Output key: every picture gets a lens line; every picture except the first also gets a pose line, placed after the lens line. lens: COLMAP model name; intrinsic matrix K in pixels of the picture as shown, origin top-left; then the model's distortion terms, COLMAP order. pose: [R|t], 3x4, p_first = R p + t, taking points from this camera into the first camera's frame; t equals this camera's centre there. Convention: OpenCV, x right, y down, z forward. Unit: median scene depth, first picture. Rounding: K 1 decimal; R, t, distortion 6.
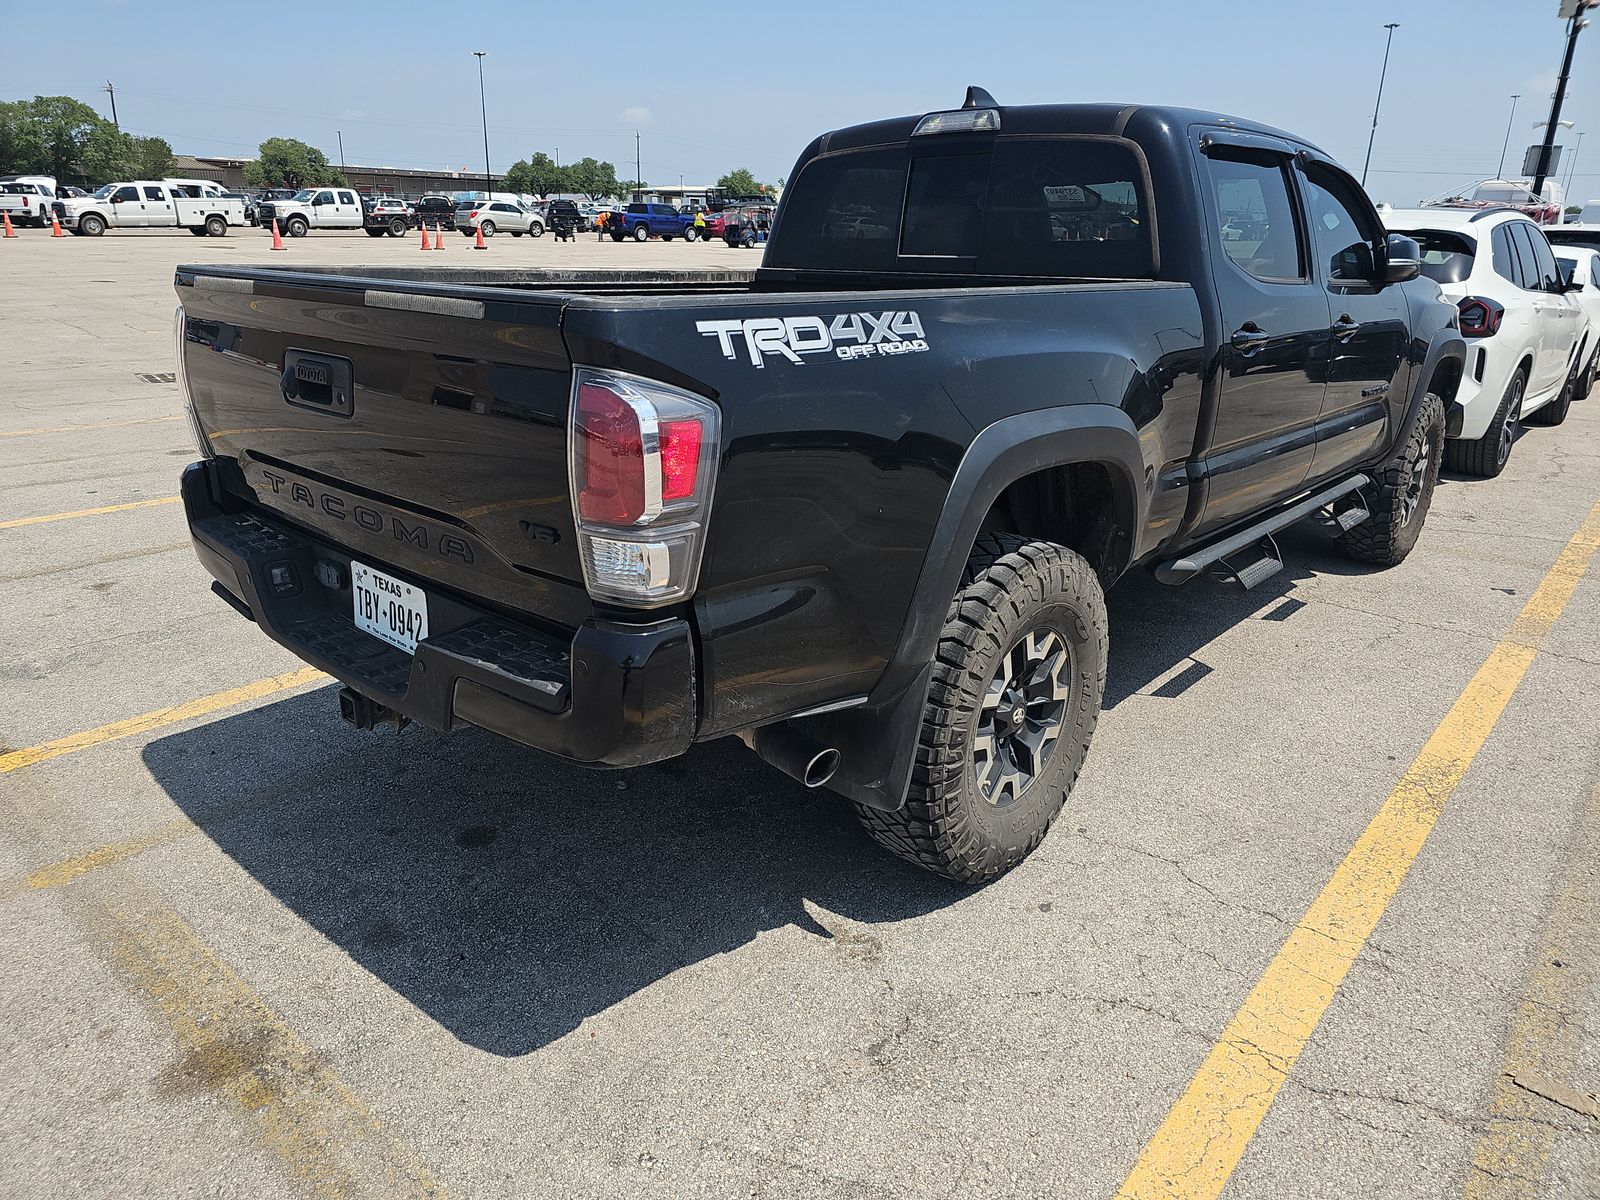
lens RADIAL K [[1068.8, 0, 801.5], [0, 1068.8, 570.3], [0, 0, 1]] dist [0.063360, -0.078171]
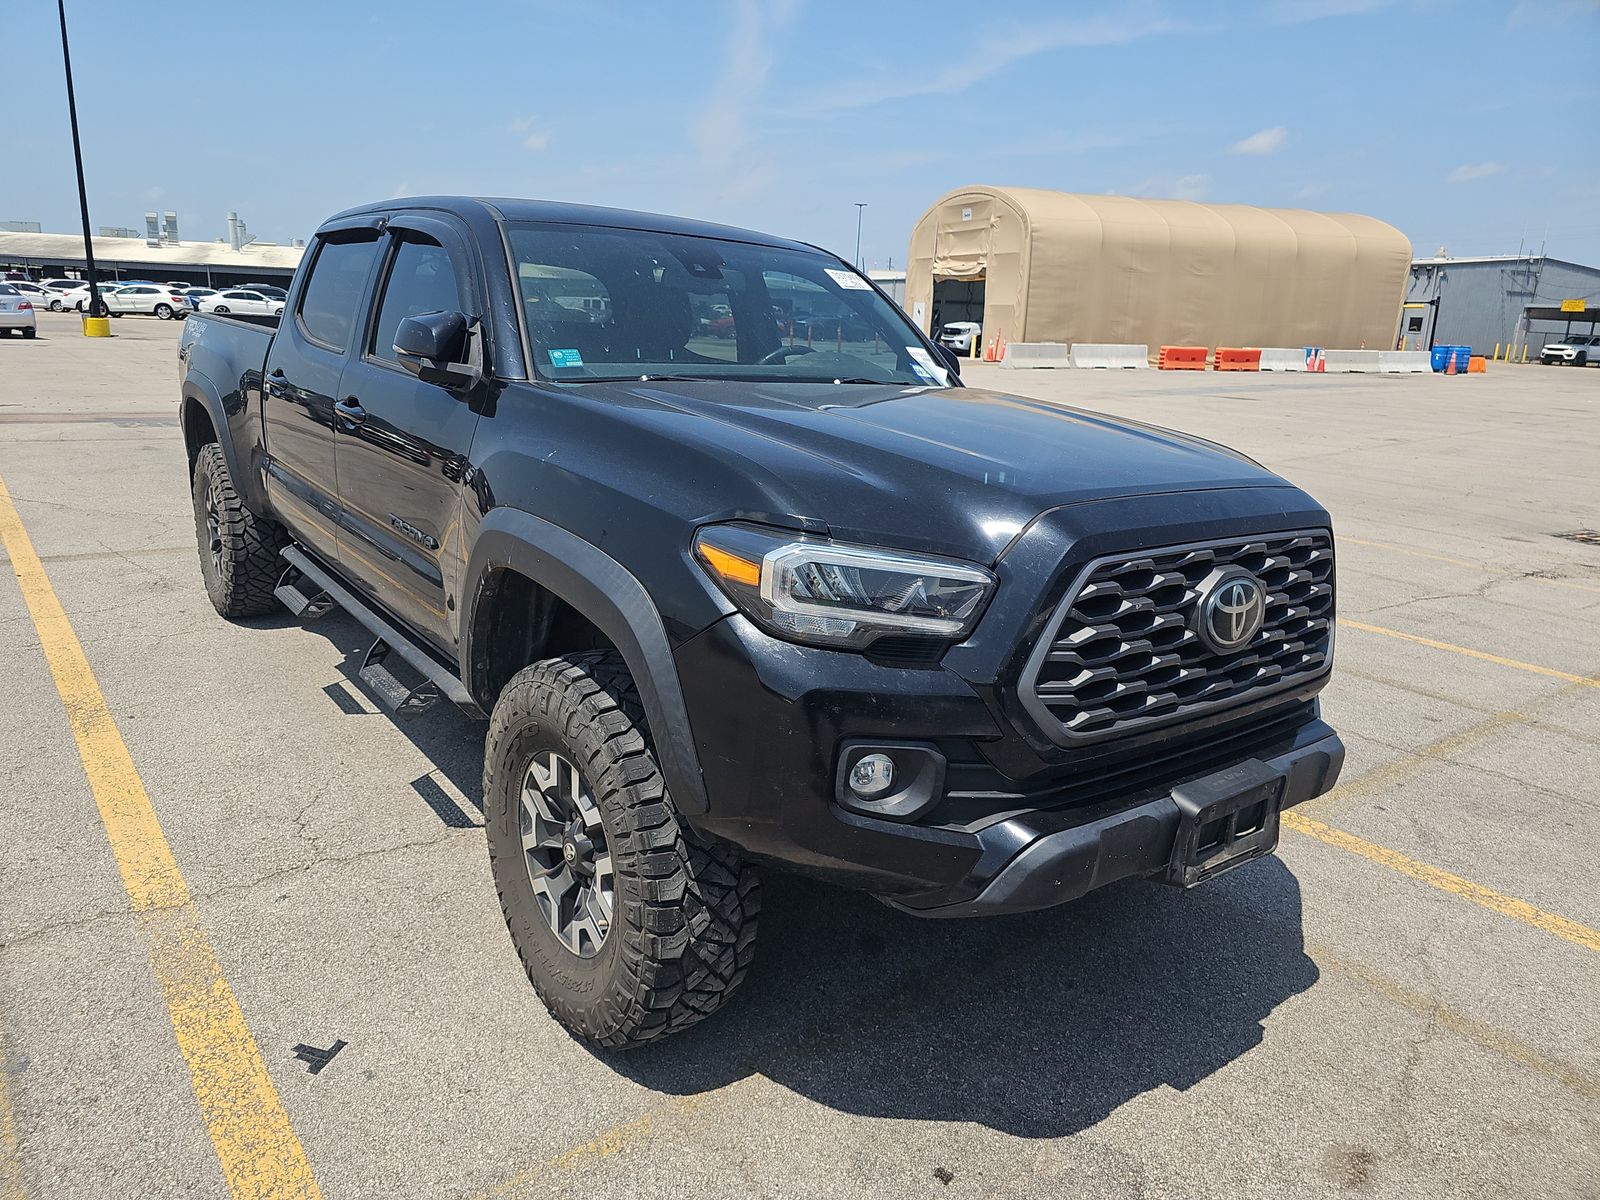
lens RADIAL K [[1068.8, 0, 801.5], [0, 1068.8, 570.3], [0, 0, 1]] dist [0.063360, -0.078171]
pose [[-0.184983, 0.187082, -0.964770, 1.257938], [-0.357560, 0.901616, 0.243393, -0.439759], [0.915386, 0.389987, -0.099890, 1.417964]]
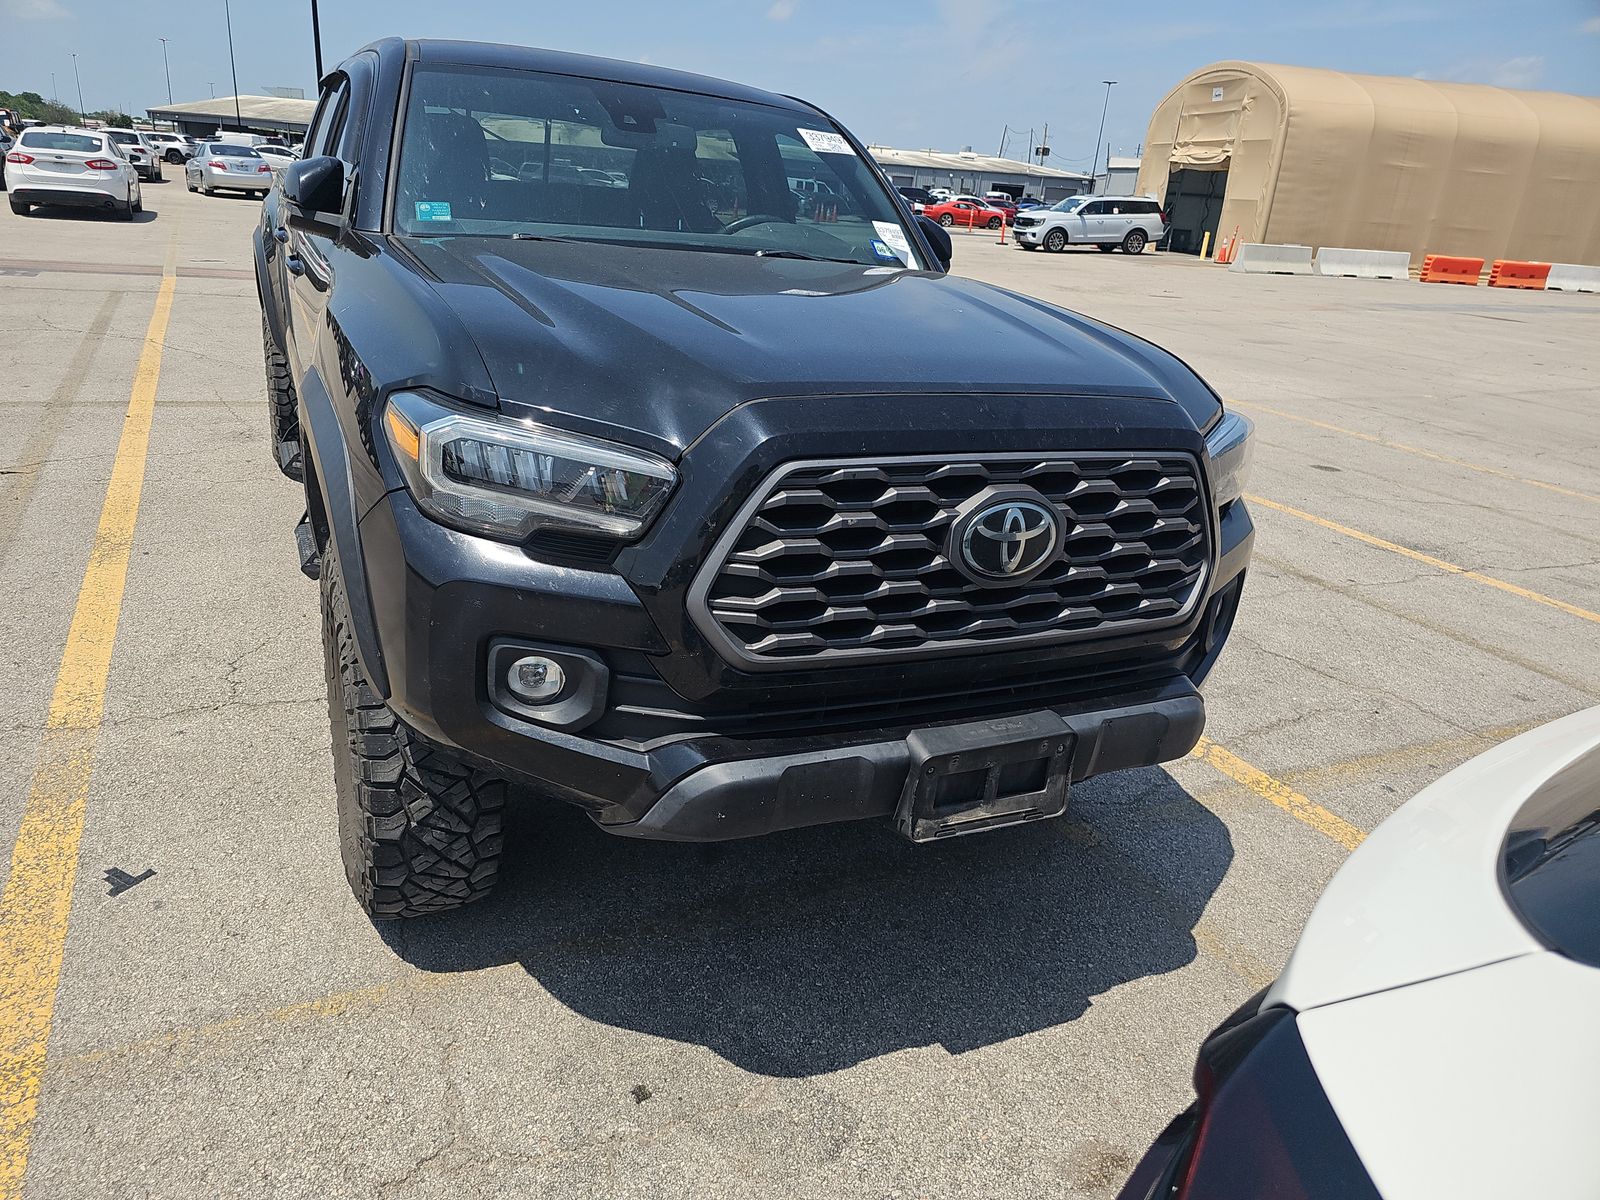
lens RADIAL K [[1071.3, 0, 800.0], [0, 1071.3, 600.0], [0, 0, 1]] dist [0.064715, -0.077997]
pose [[-0.378335, 0.271920, -0.884829, 1.151801], [-0.374569, 0.829155, 0.414969, -0.500875], [0.846499, 0.488427, -0.211846, 1.598962]]
